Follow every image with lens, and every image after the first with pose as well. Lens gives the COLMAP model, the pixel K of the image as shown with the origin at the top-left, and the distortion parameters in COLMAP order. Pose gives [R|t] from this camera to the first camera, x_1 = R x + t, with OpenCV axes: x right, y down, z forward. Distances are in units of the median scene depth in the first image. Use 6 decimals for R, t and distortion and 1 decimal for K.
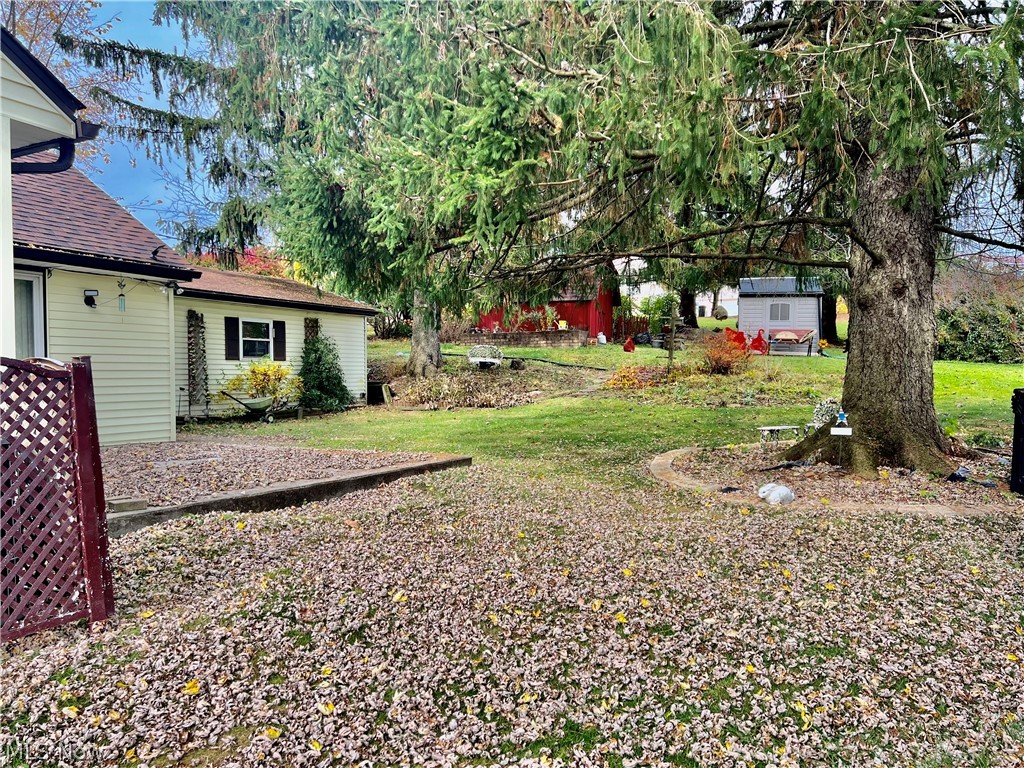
lens RADIAL K [[777.3, 0, 509.6], [0, 777.3, 386.4], [0, 0, 1]] dist [0.031024, -0.026341]
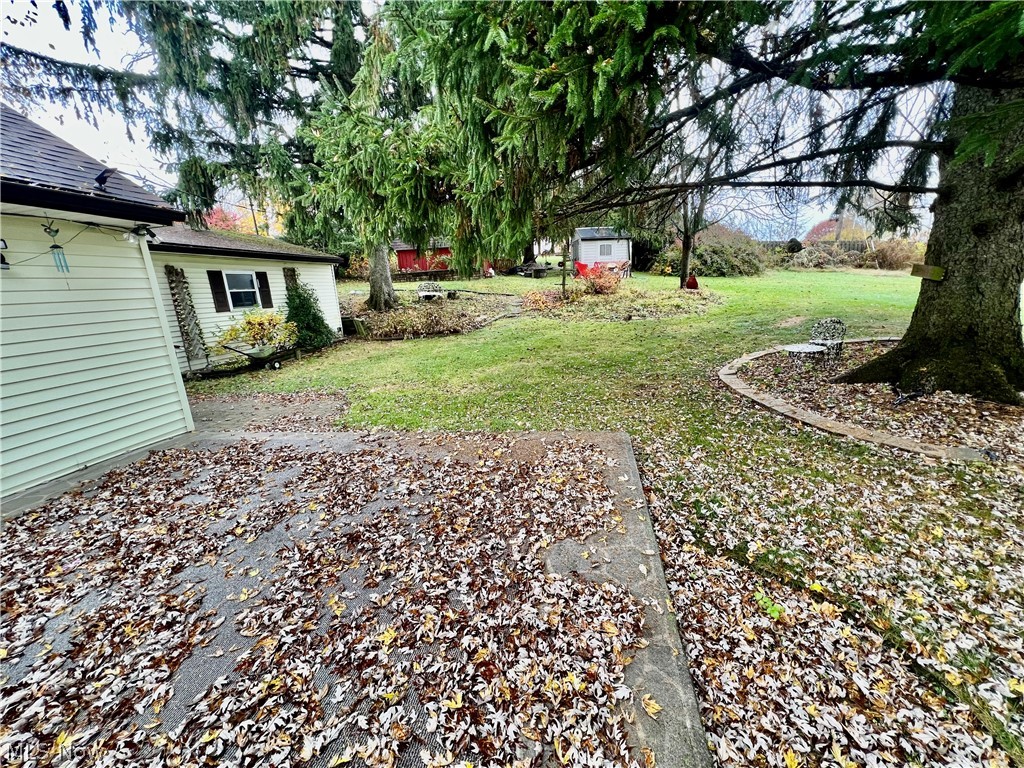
lens RADIAL K [[412.1, 0, 511.9], [0, 412.1, 382.4], [0, 0, 1]] dist [-0.007098, 0.001844]
pose [[0.950585, -0.124929, 0.284220, -0.140578], [0.064761, 0.975118, 0.212016, -0.030974], [-0.303635, -0.183133, 0.935023, 0.311511]]
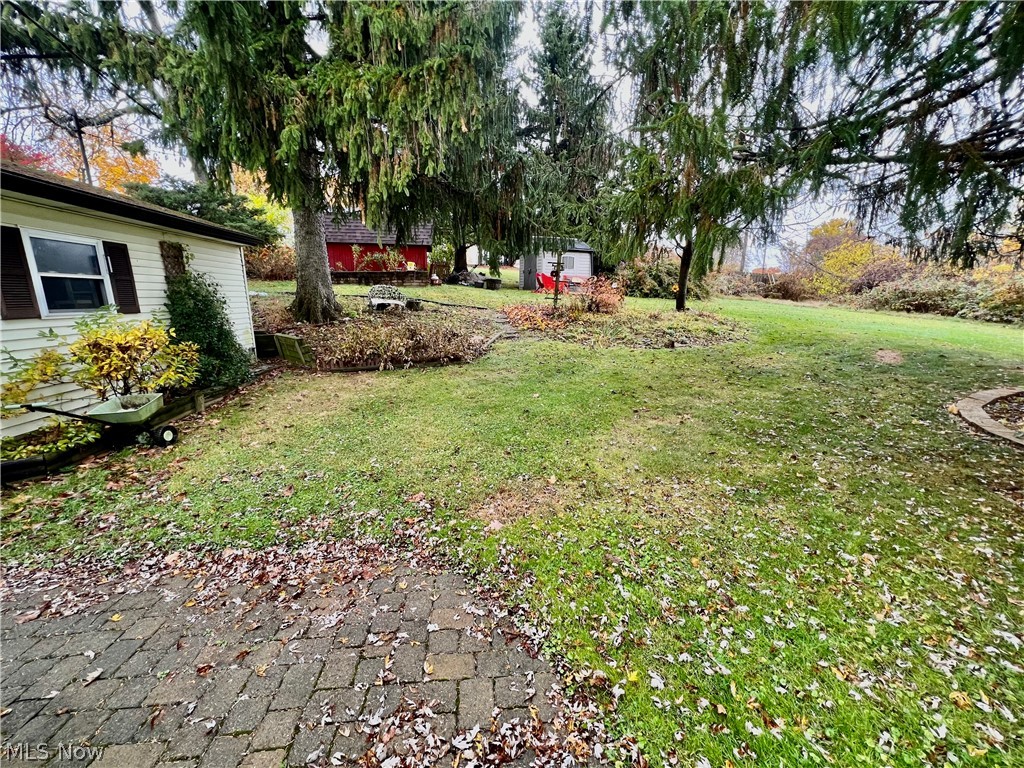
lens RADIAL K [[412.1, 0, 512.6], [0, 412.1, 380.6], [0, 0, 1]] dist [-0.007098, 0.001844]
pose [[0.827020, -0.117711, 0.549710, -0.230964], [0.014907, 0.982081, 0.187870, -0.036797], [-0.561974, -0.147178, 0.813955, 0.575543]]
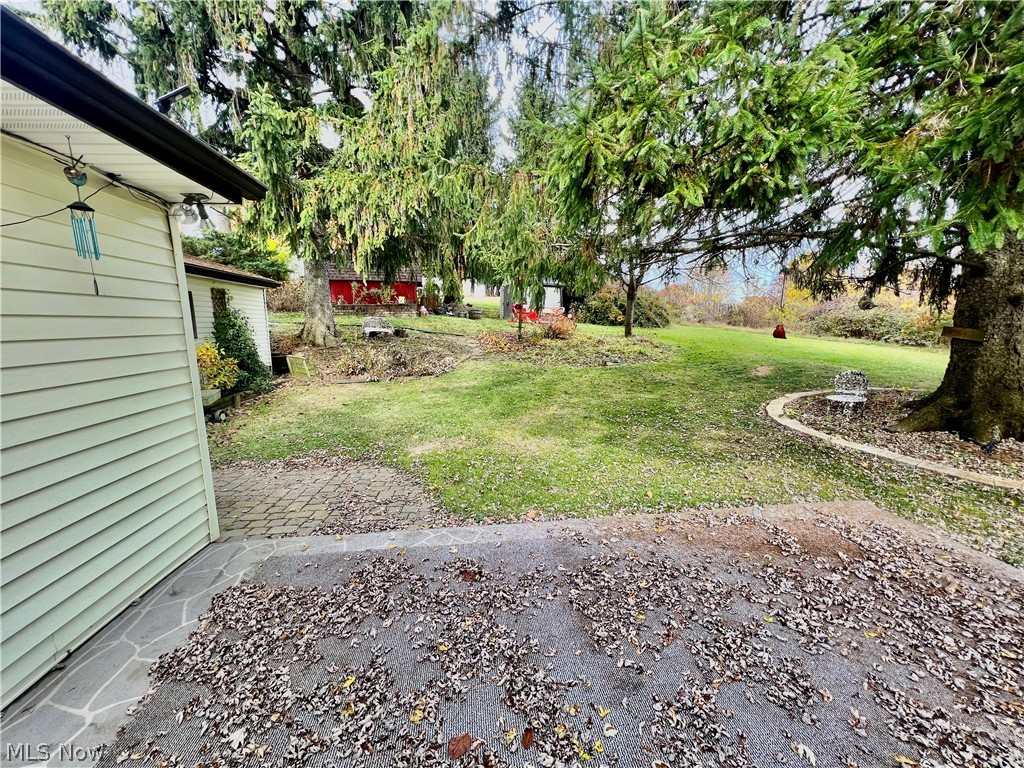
lens RADIAL K [[412.1, 0, 509.9], [0, 412.1, 380.1], [0, 0, 1]] dist [-0.007098, 0.001844]
pose [[0.830971, -0.082948, 0.550098, -0.255524], [0.018335, 0.992368, 0.121940, -0.036246], [-0.556014, -0.091242, 0.826150, 0.431948]]
